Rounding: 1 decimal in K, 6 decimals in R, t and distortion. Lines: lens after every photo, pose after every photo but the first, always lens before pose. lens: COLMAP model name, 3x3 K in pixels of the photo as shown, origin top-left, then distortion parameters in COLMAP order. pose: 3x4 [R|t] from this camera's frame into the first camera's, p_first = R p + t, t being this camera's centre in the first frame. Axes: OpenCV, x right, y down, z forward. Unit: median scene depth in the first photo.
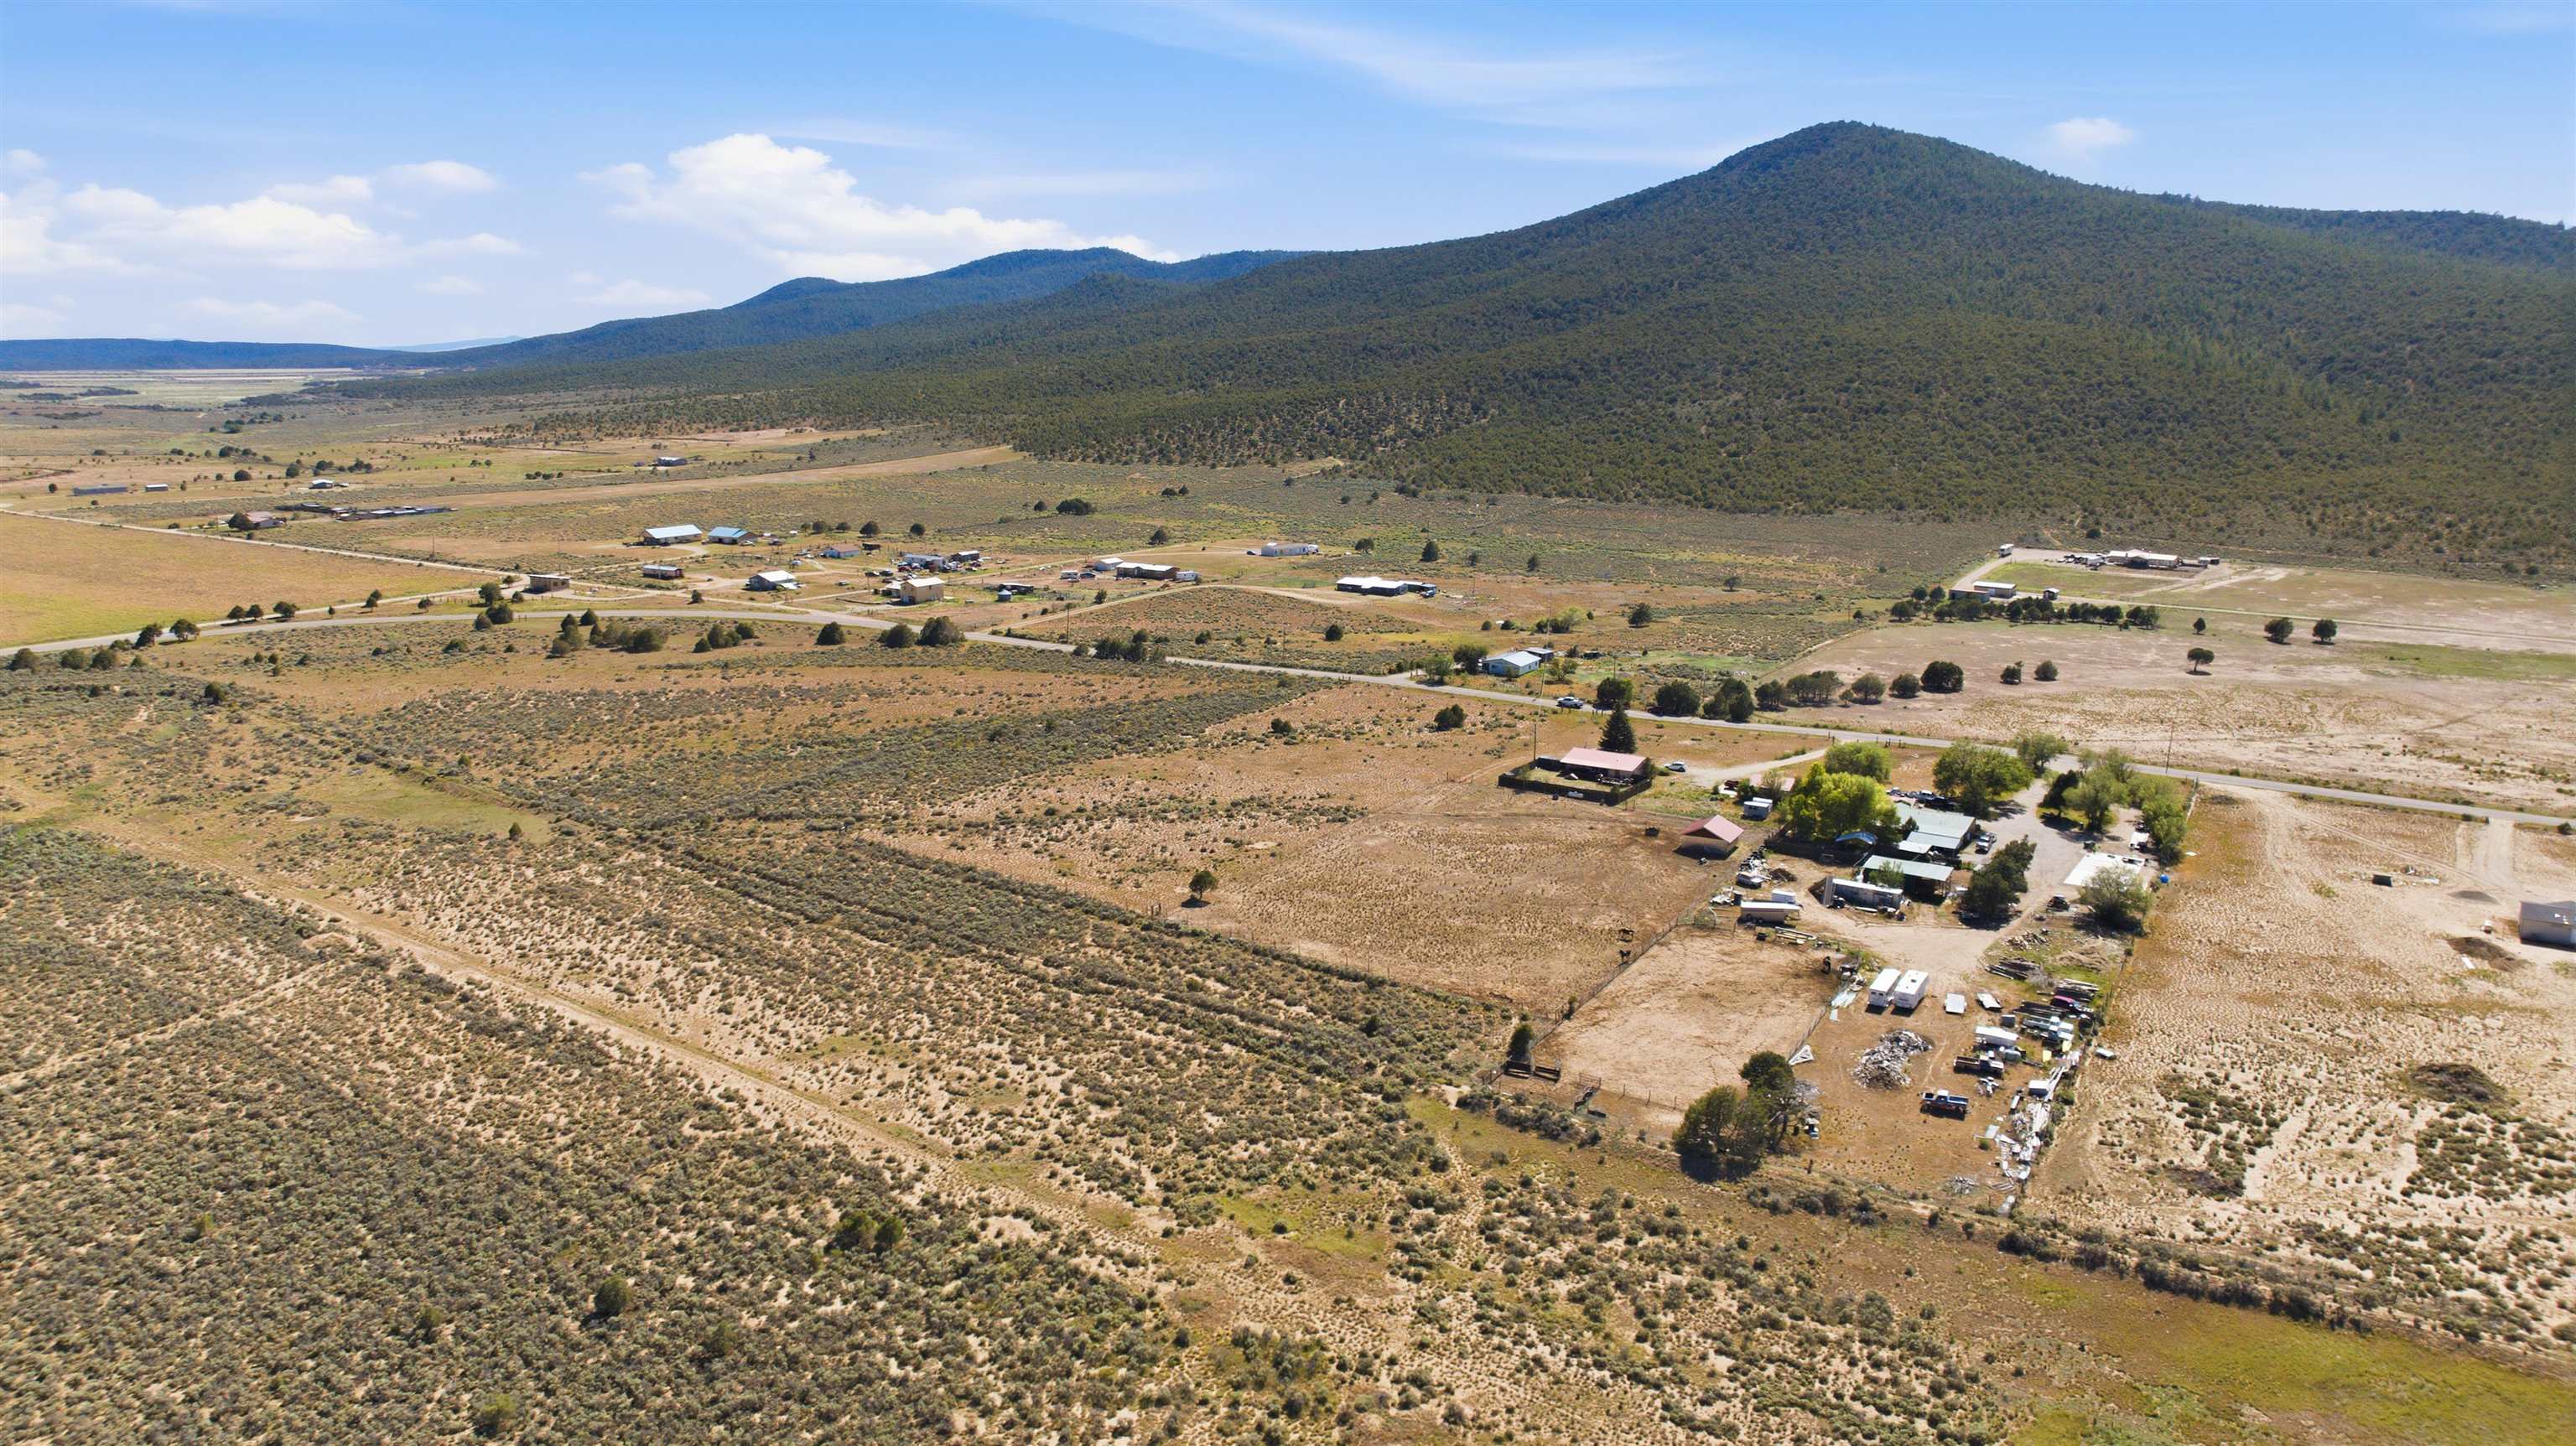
lens RADIAL K [[1808.3, 0, 1290.7], [0, 1808.3, 730.7], [0, 0, 1]] dist [-0.011388, -0.036300]
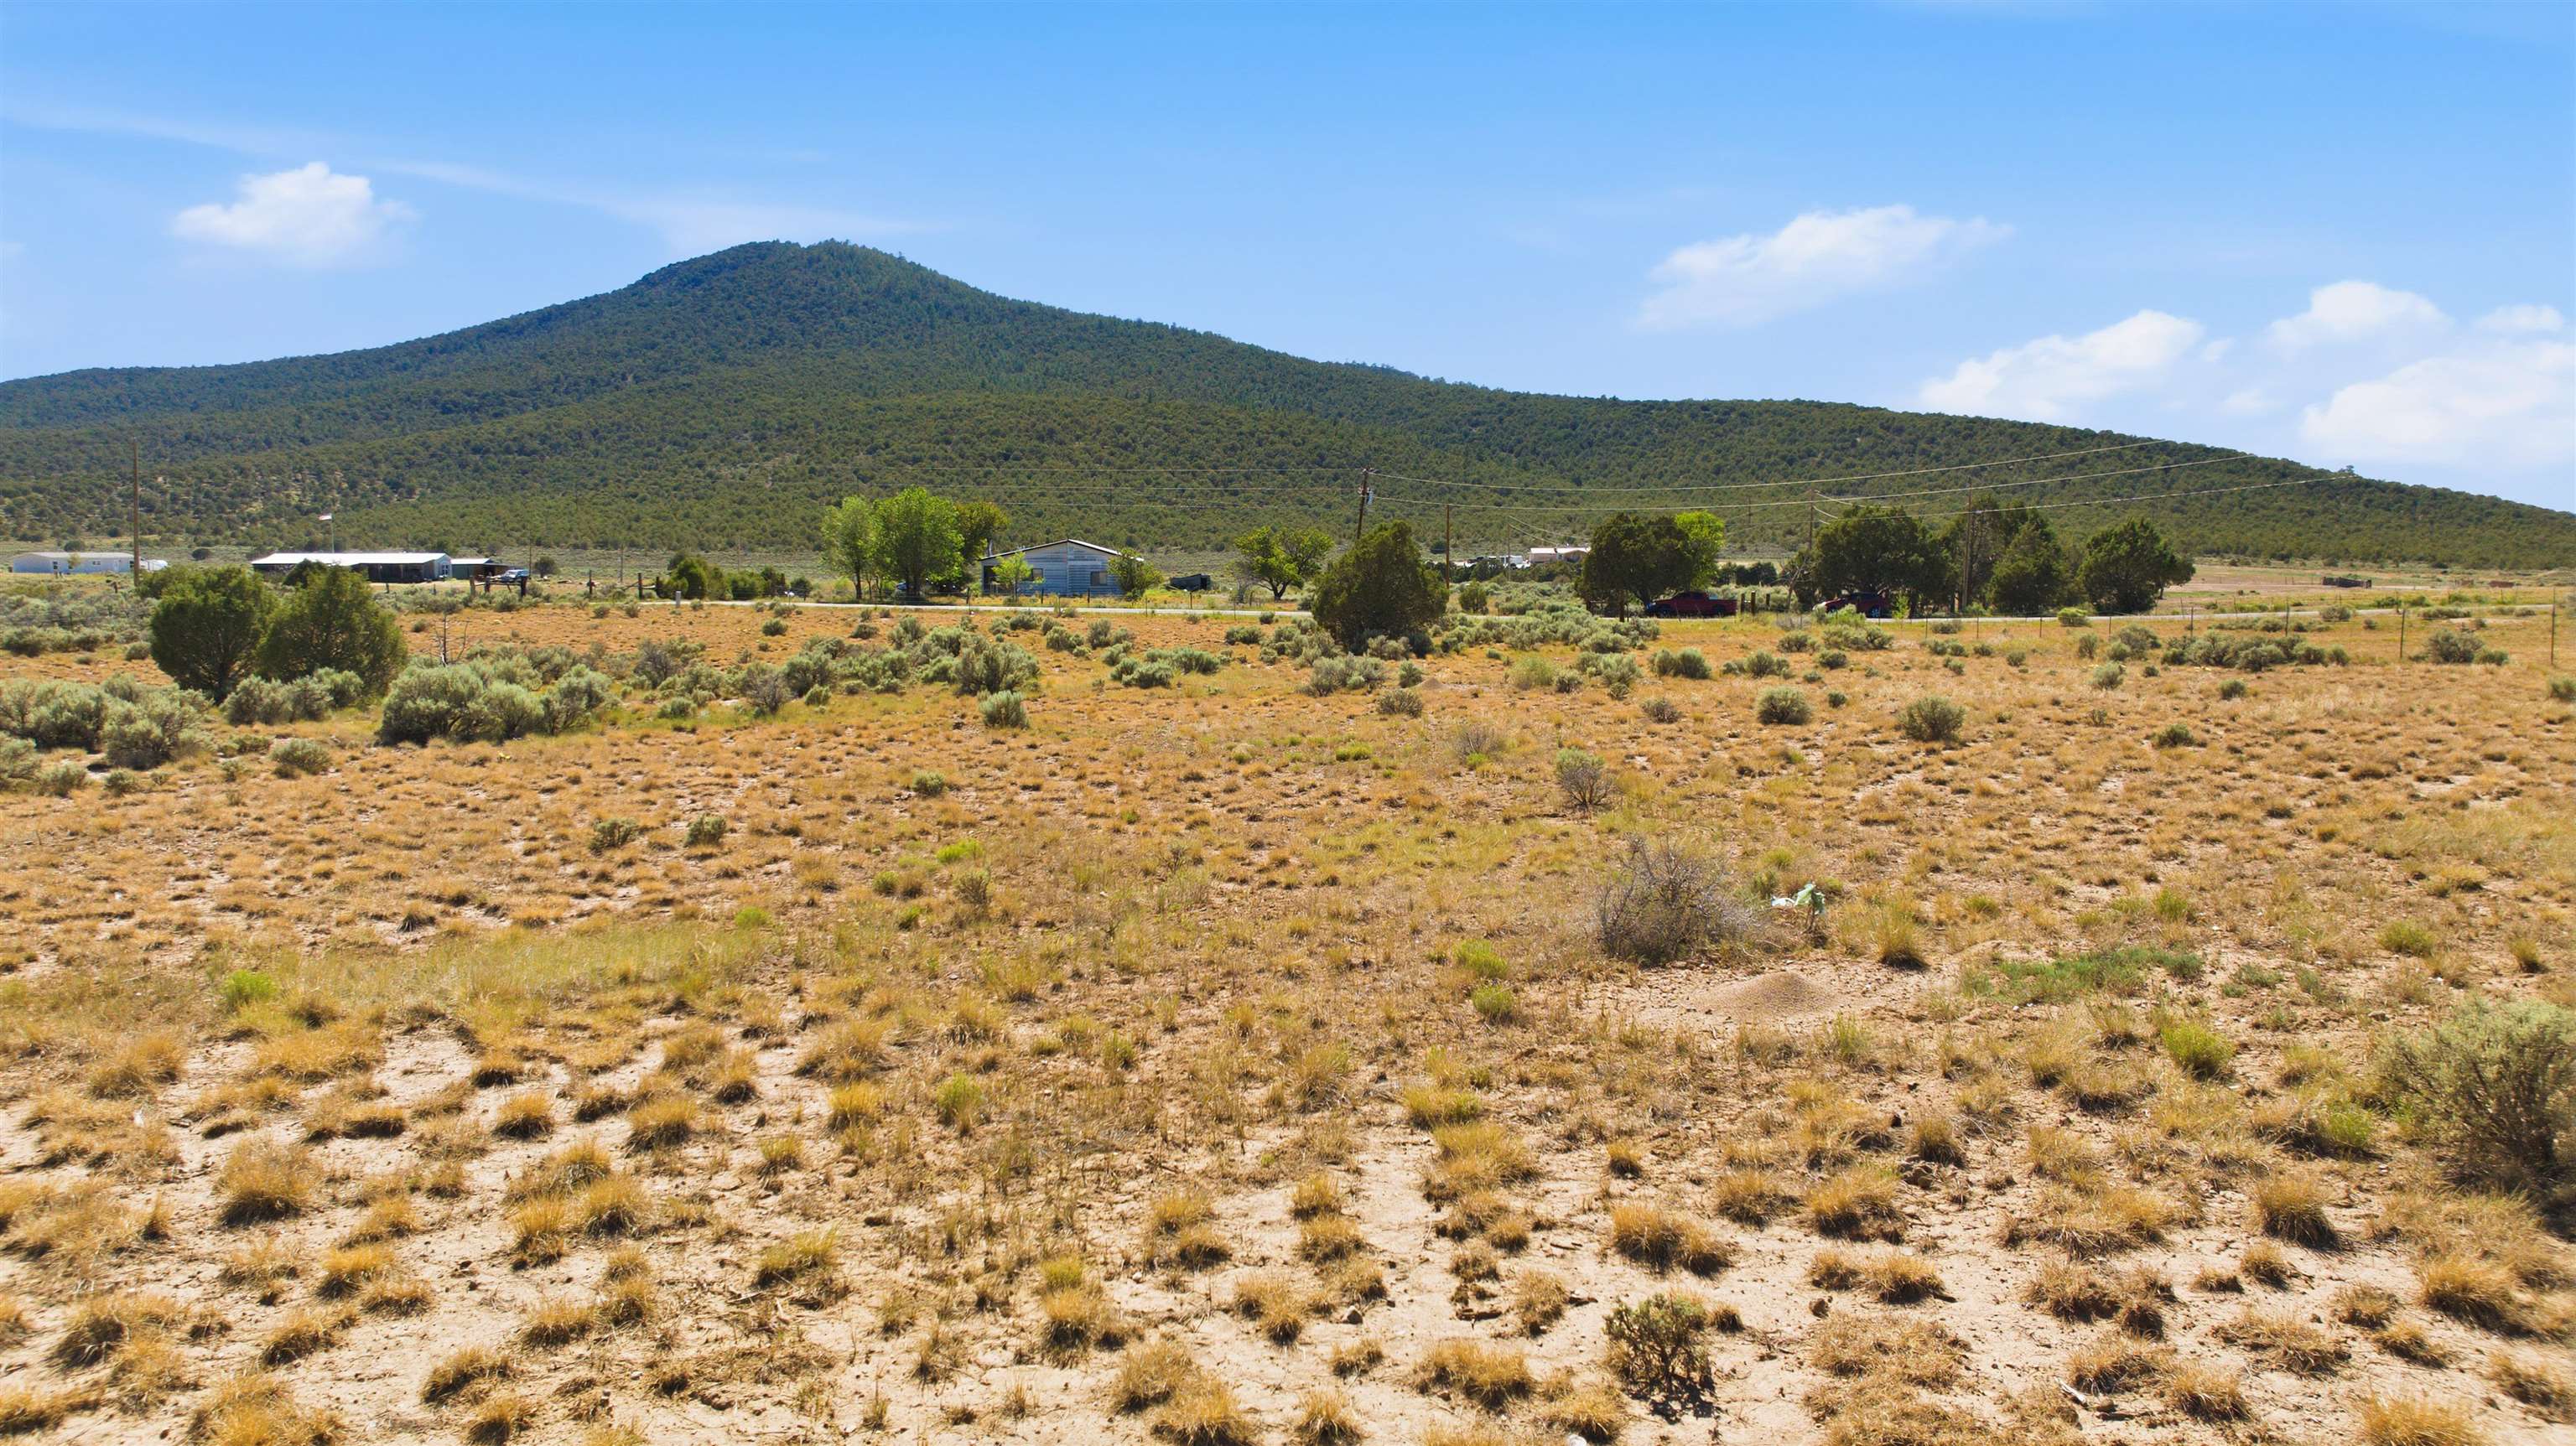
lens RADIAL K [[1808.3, 0, 1290.7], [0, 1808.3, 730.7], [0, 0, 1]] dist [-0.011388, -0.036300]
pose [[0.824887, -0.060326, 0.562070, -0.008024], [0.124335, 0.989303, -0.076292, 0.010242], [-0.551455, 0.132817, 0.823563, 0.499642]]
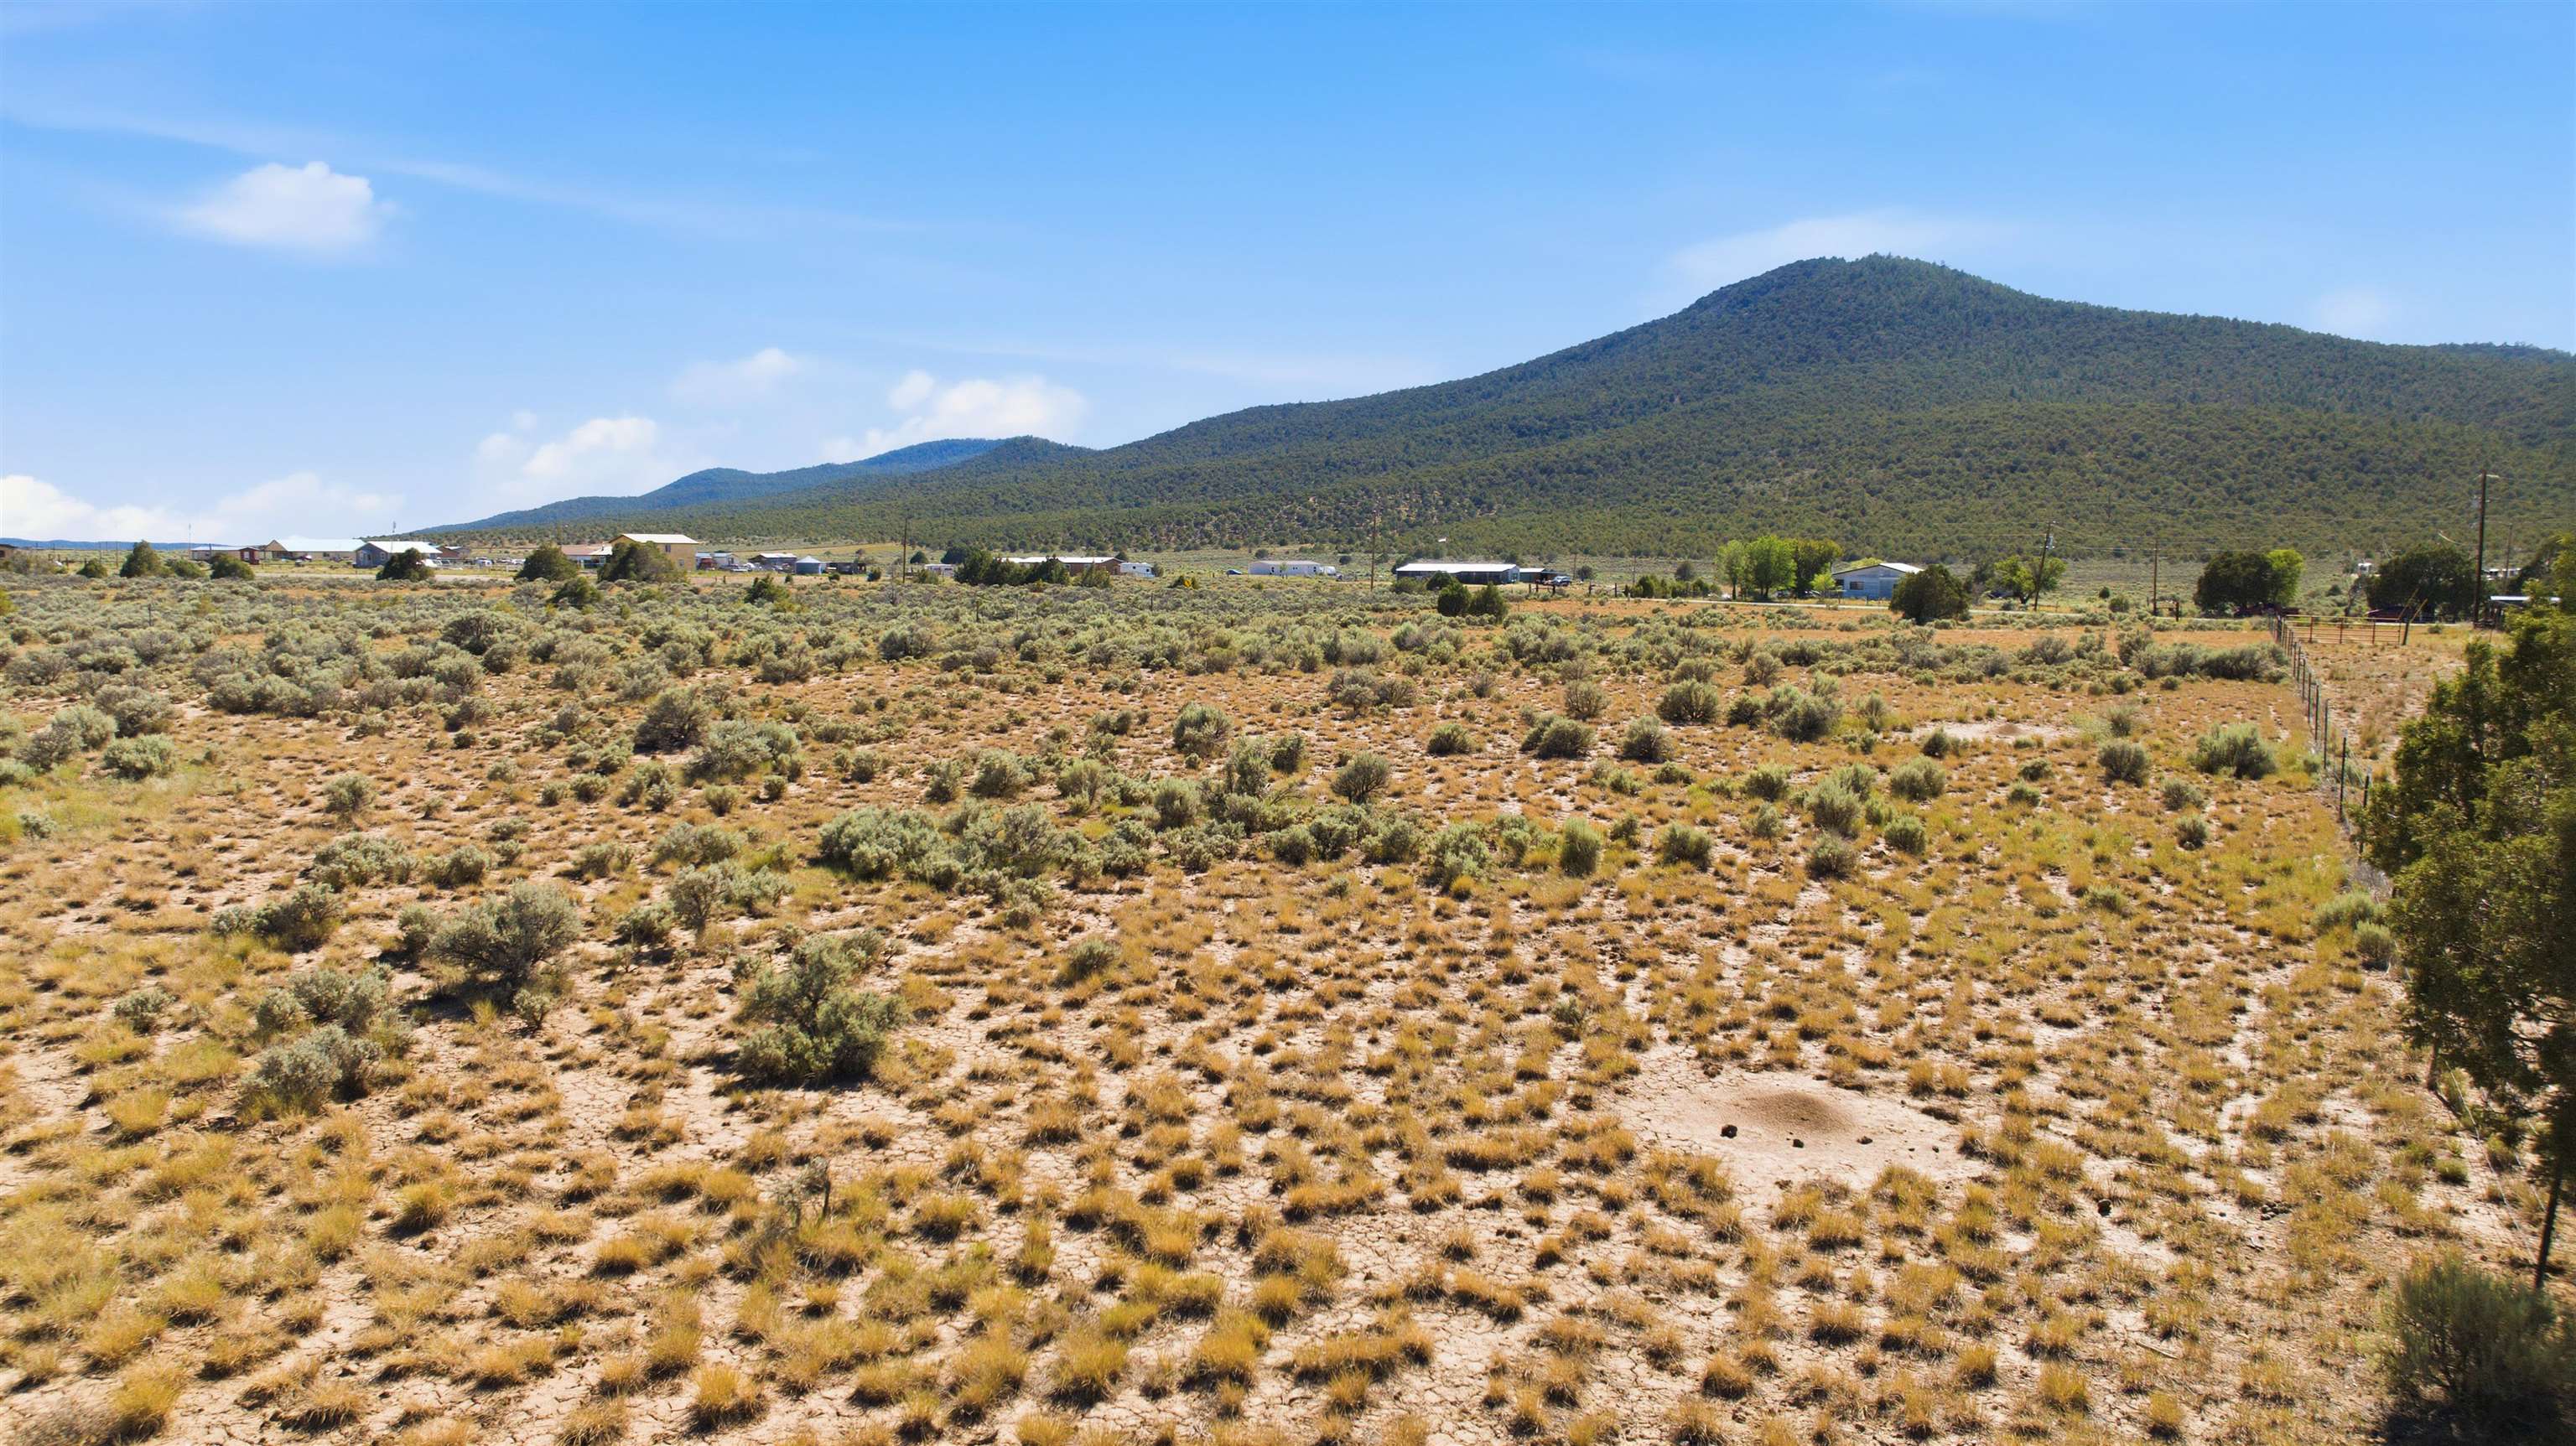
lens RADIAL K [[1808.3, 0, 1290.7], [0, 1808.3, 730.7], [0, 0, 1]] dist [-0.011388, -0.036300]
pose [[0.999134, -0.007280, 0.040961, -0.029123], [0.012038, 0.993043, -0.117139, 0.034022], [-0.039823, 0.117531, 0.992270, 0.377891]]
